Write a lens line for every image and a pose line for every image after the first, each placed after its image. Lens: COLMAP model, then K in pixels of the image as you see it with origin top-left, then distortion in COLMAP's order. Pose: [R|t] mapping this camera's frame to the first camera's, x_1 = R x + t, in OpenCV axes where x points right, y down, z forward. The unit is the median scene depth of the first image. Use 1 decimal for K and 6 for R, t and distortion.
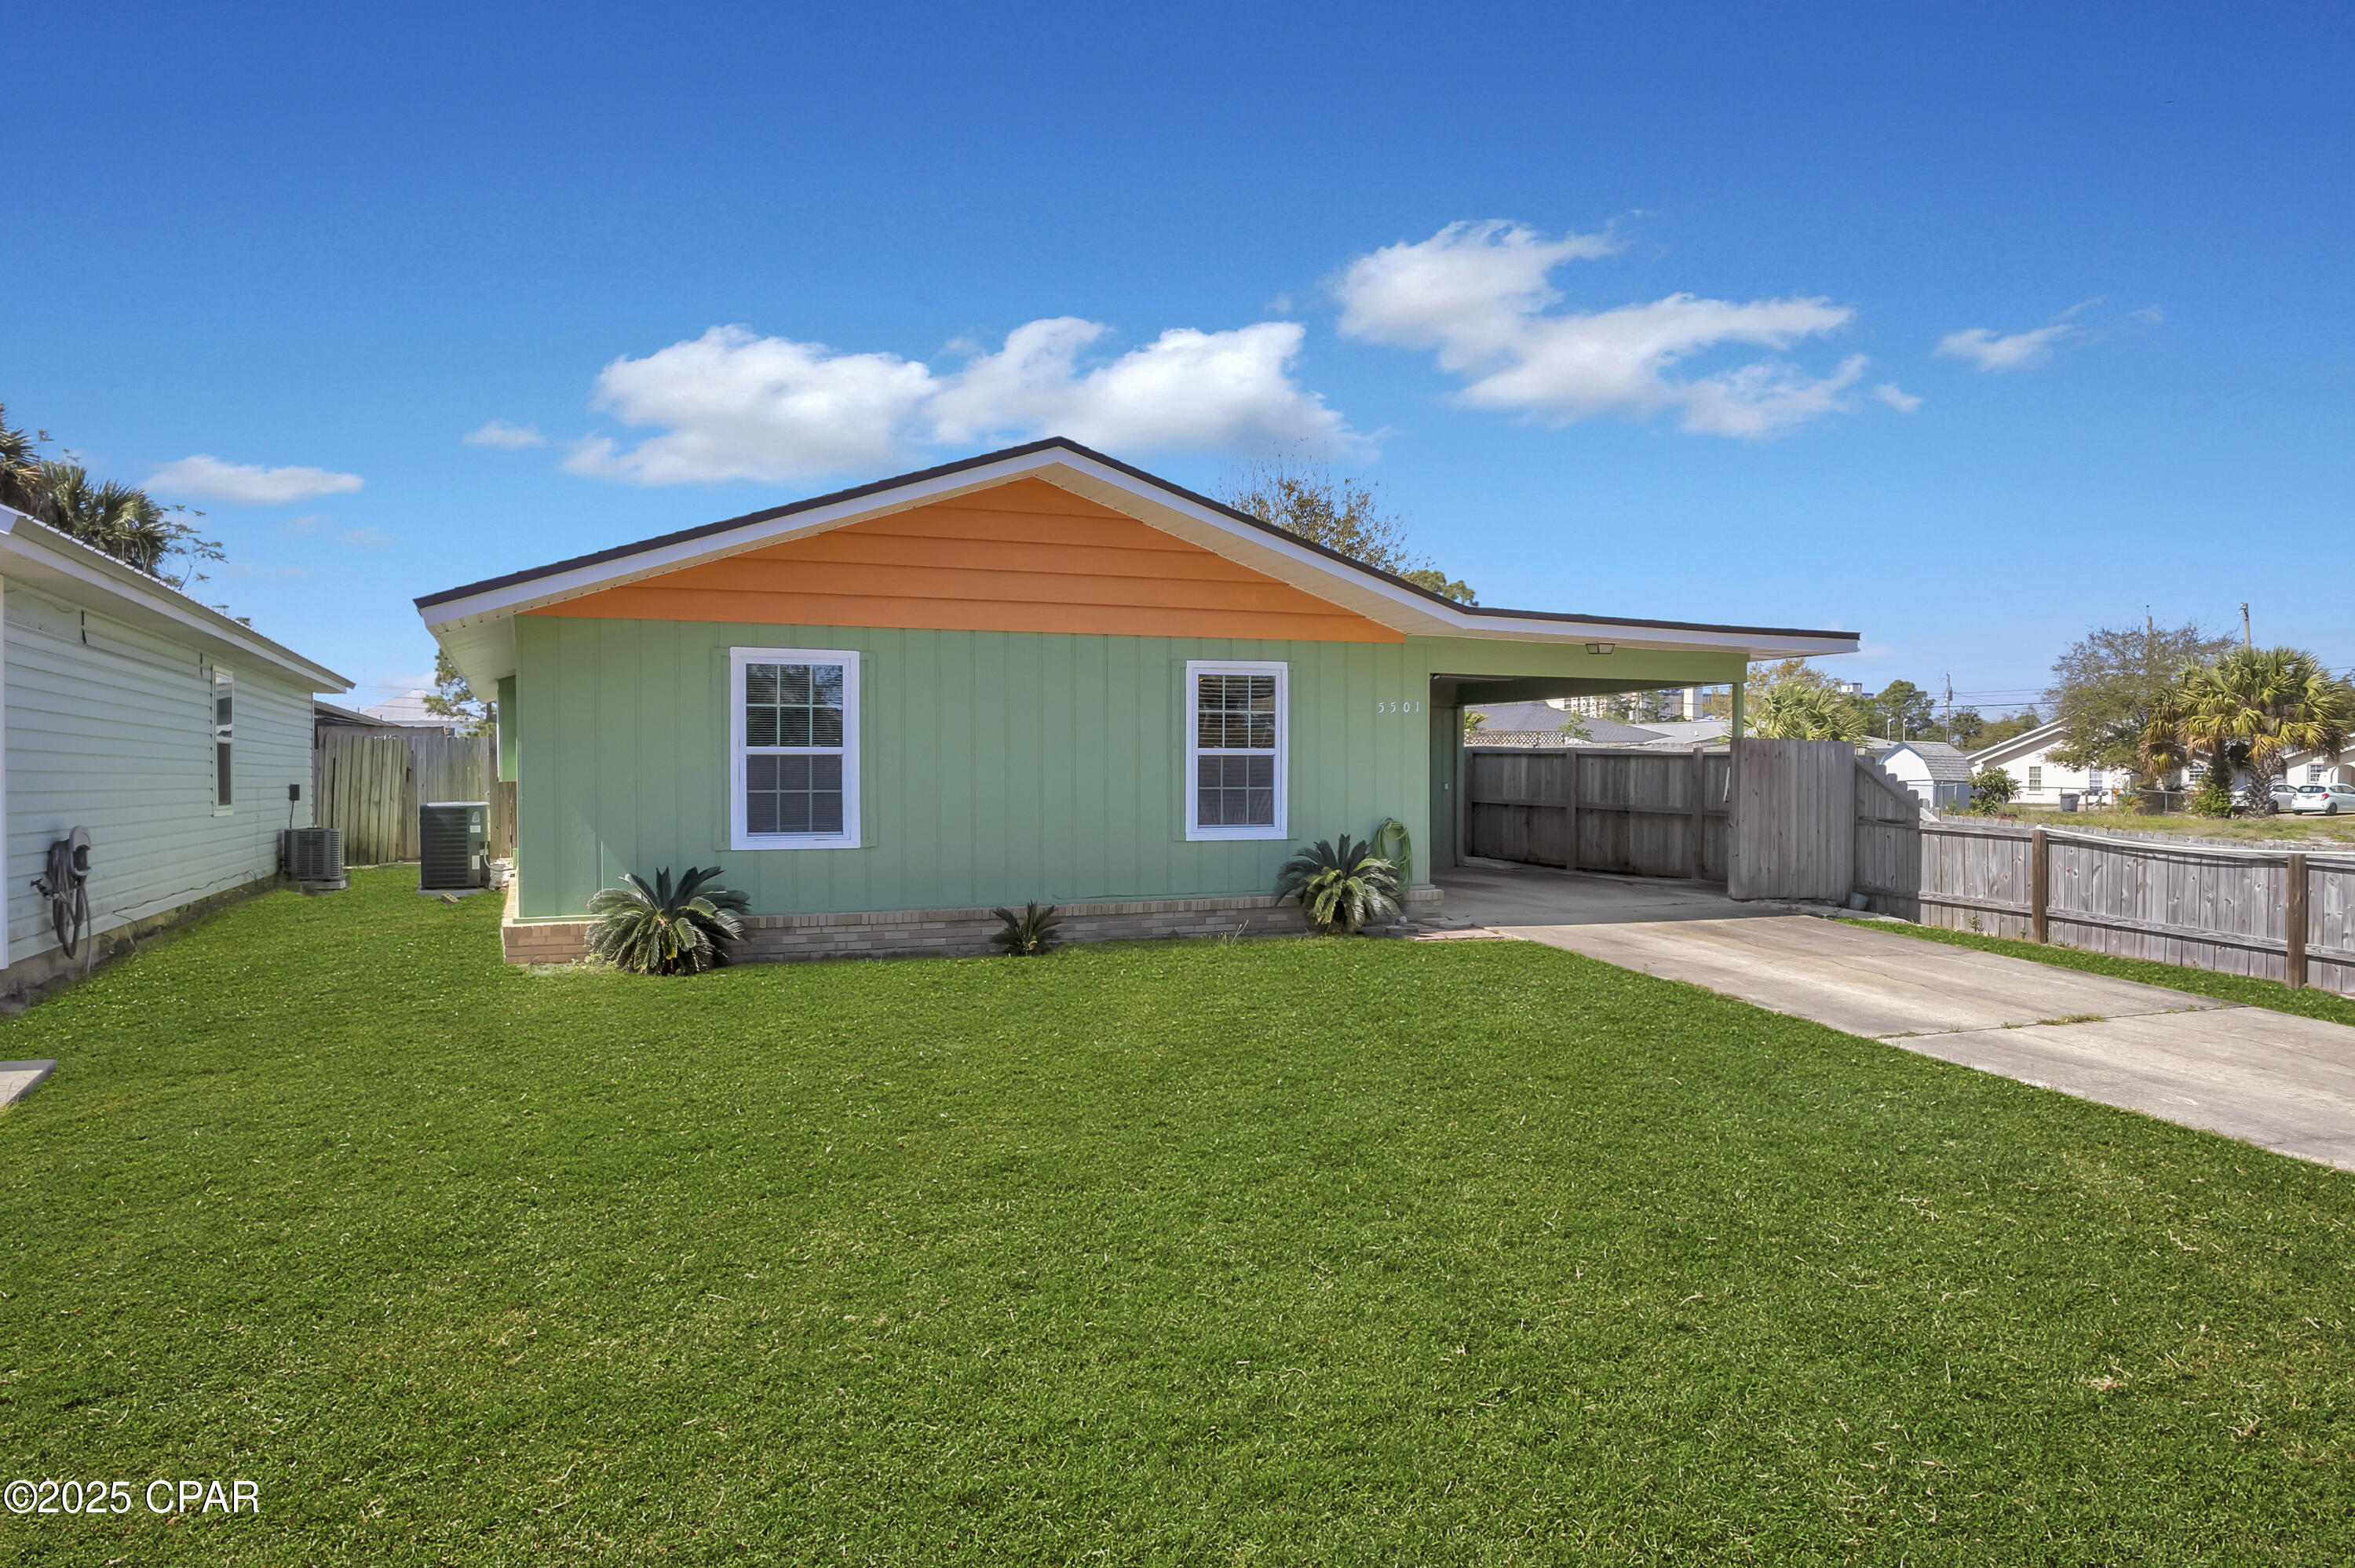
lens RADIAL K [[1552.0, 0, 1170.5], [0, 1552.0, 759.6], [0, 0, 1]] dist [-0.081590, 0.072348]
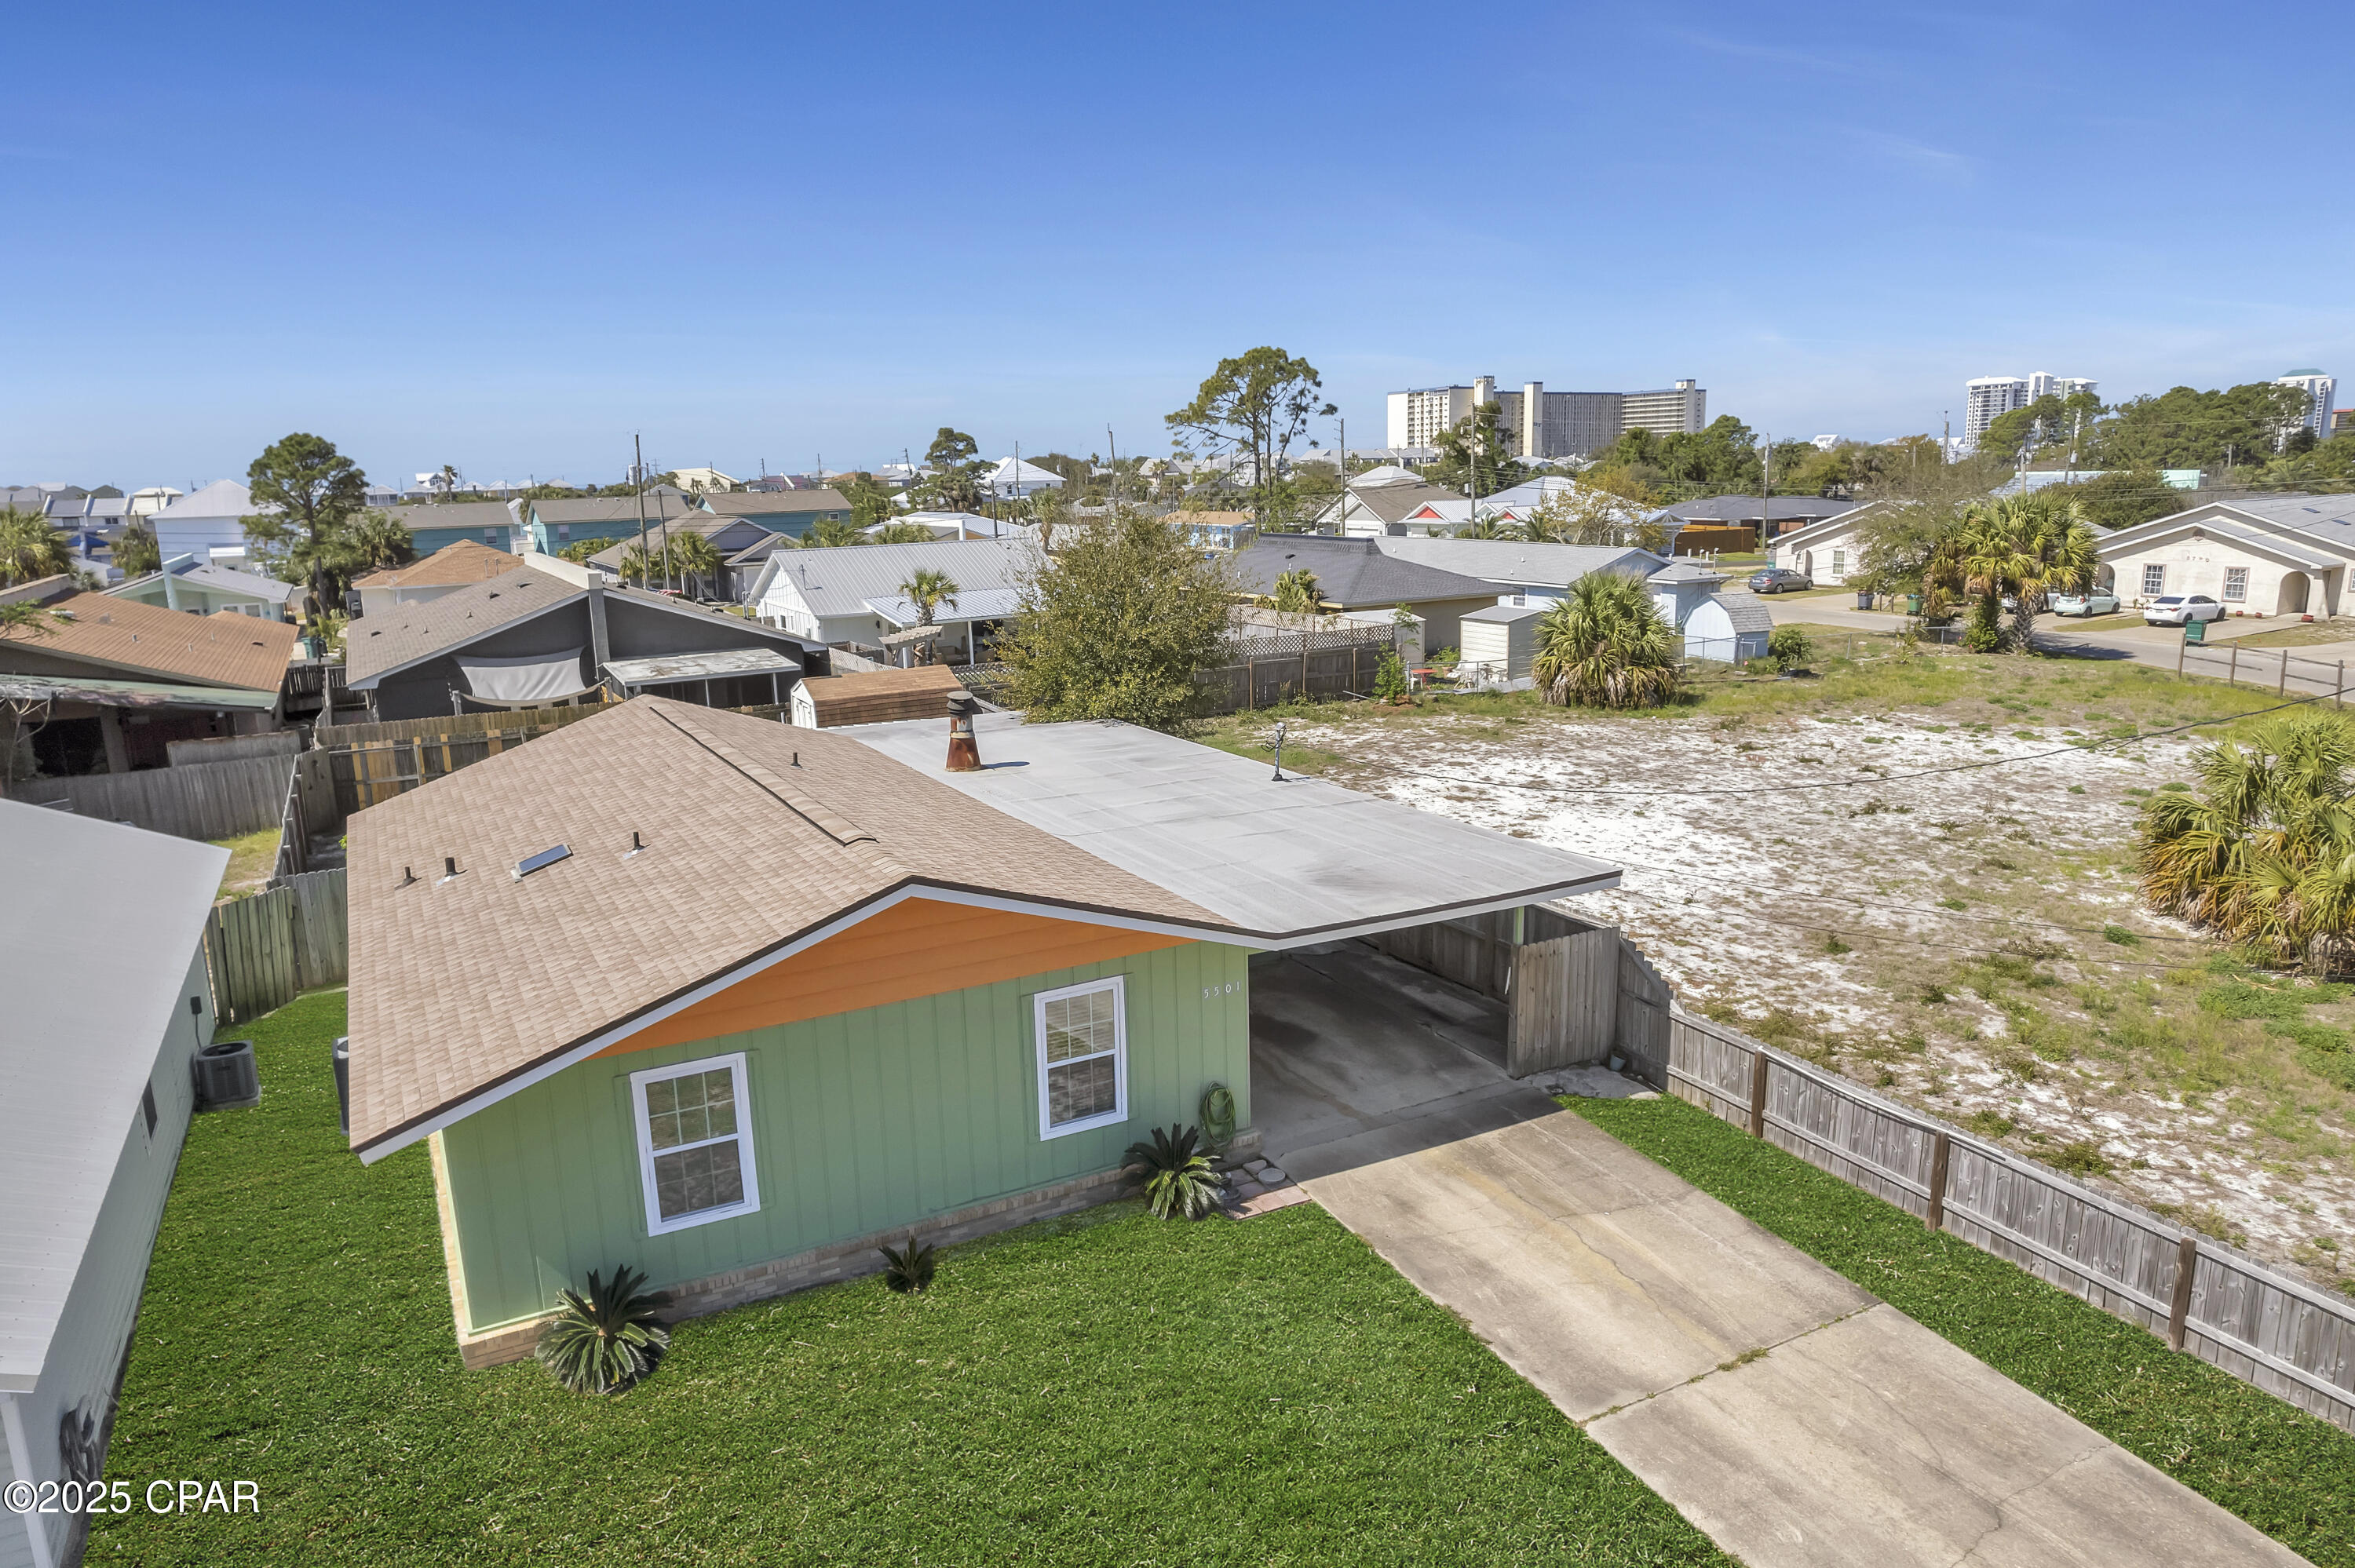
lens RADIAL K [[1529.3, 0, 1177.5], [0, 1529.3, 784.0], [0, 0, 1]] dist [-0.073363, 0.053784]
pose [[0.994619, -0.043596, 0.093976, 0.016400], [0.022417, 0.976221, 0.215616, -0.450353], [-0.101141, -0.212349, 0.971946, -0.062913]]
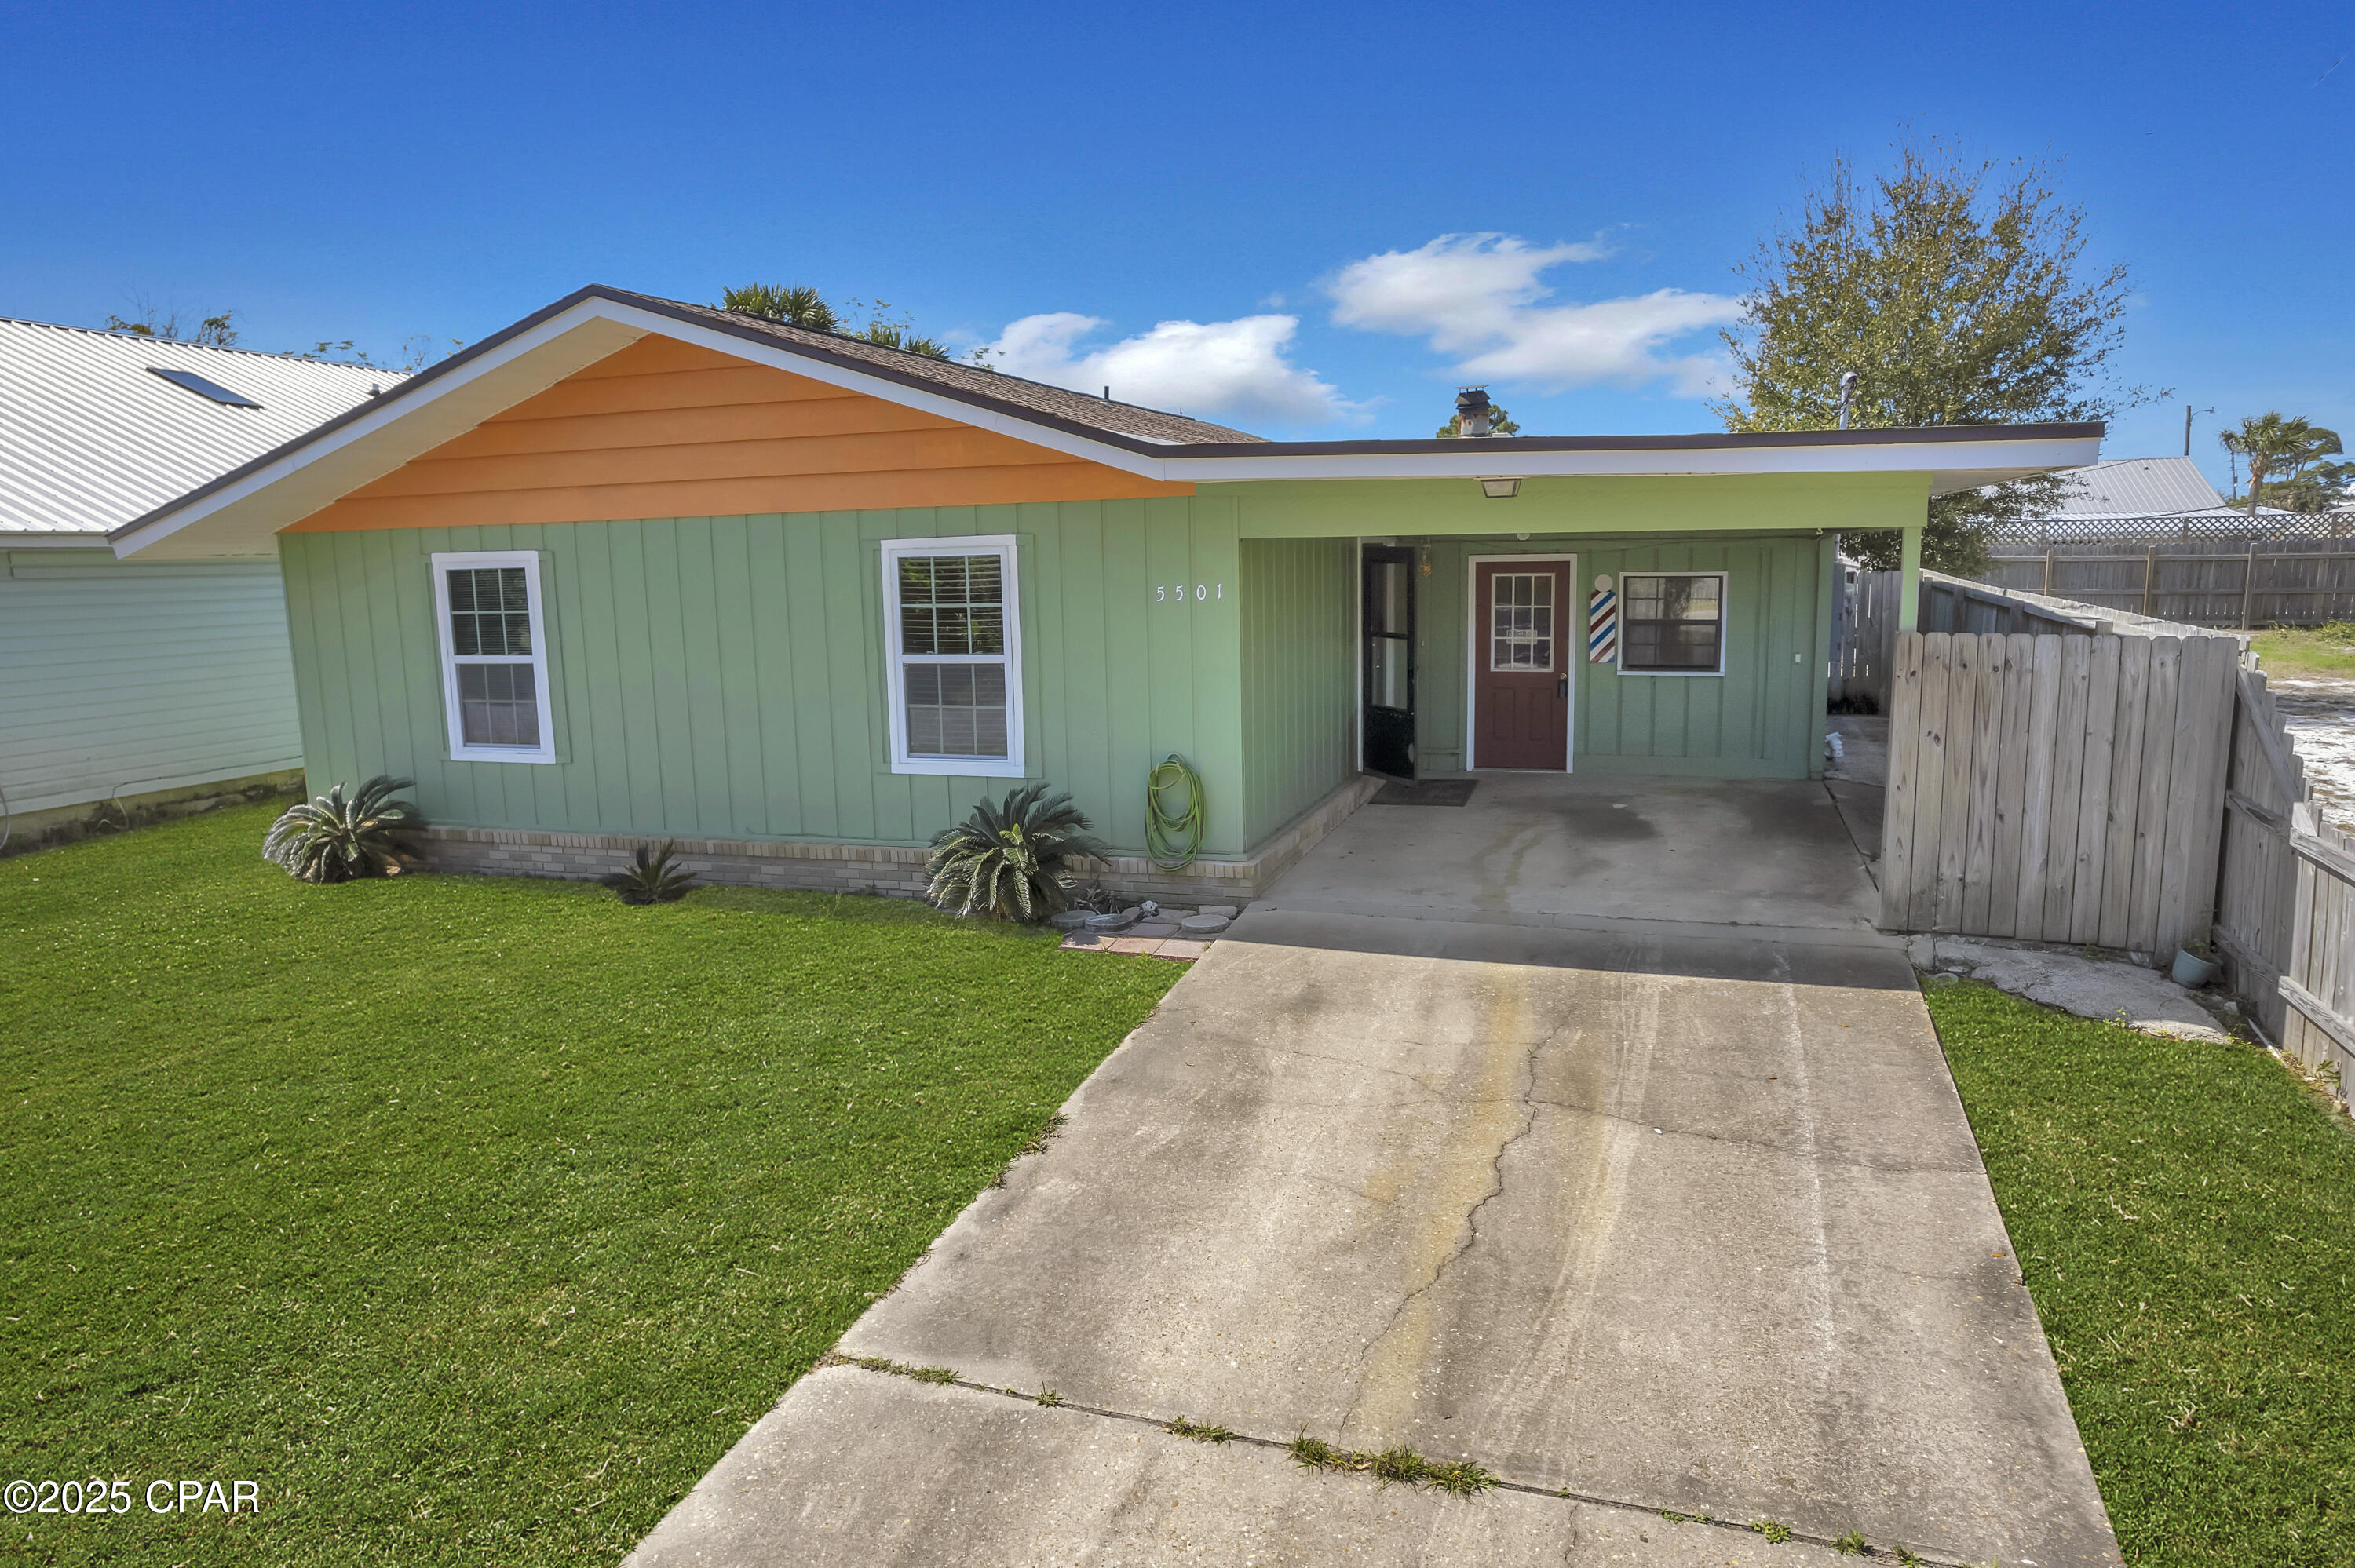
lens RADIAL K [[1529.3, 0, 1177.5], [0, 1529.3, 784.0], [0, 0, 1]] dist [-0.073363, 0.053784]
pose [[0.748407, 0.087324, -0.657466, 0.621987], [0.025397, 0.986794, 0.159974, -0.061476], [0.662754, -0.136423, 0.736306, 0.524030]]
